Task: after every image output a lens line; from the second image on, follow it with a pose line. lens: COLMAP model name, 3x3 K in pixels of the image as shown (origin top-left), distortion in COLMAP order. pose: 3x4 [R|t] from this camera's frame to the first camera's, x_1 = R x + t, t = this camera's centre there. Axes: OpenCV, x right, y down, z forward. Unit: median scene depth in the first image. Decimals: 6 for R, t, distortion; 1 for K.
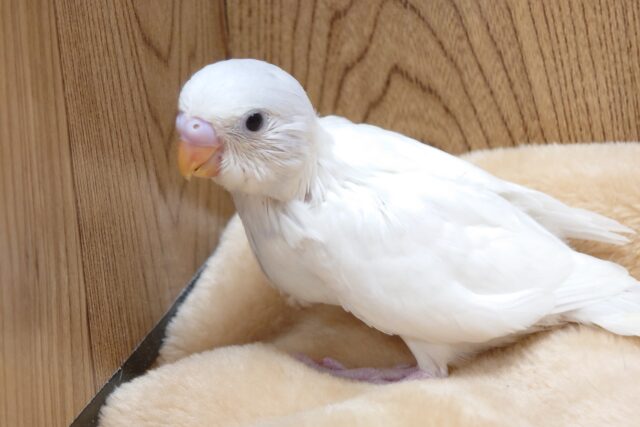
lens RADIAL K [[302.0, 0, 319.9], [0, 302.0, 213.4], [0, 0, 1]] dist [-0.001761, 0.000108]
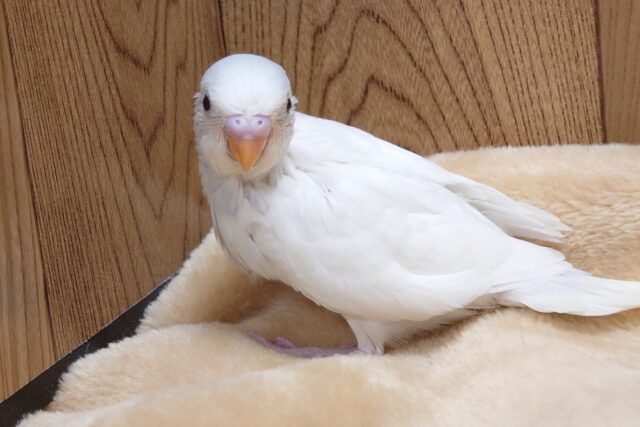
lens RADIAL K [[279.2, 0, 320.0], [0, 279.2, 214.2], [0, 0, 1]] dist [-0.001826, -0.000475]
pose [[0.999724, 0.010201, -0.021180, 0.150177], [-0.010366, 0.999917, -0.007688, 0.030549], [0.021100, 0.007905, 0.999746, -0.009641]]
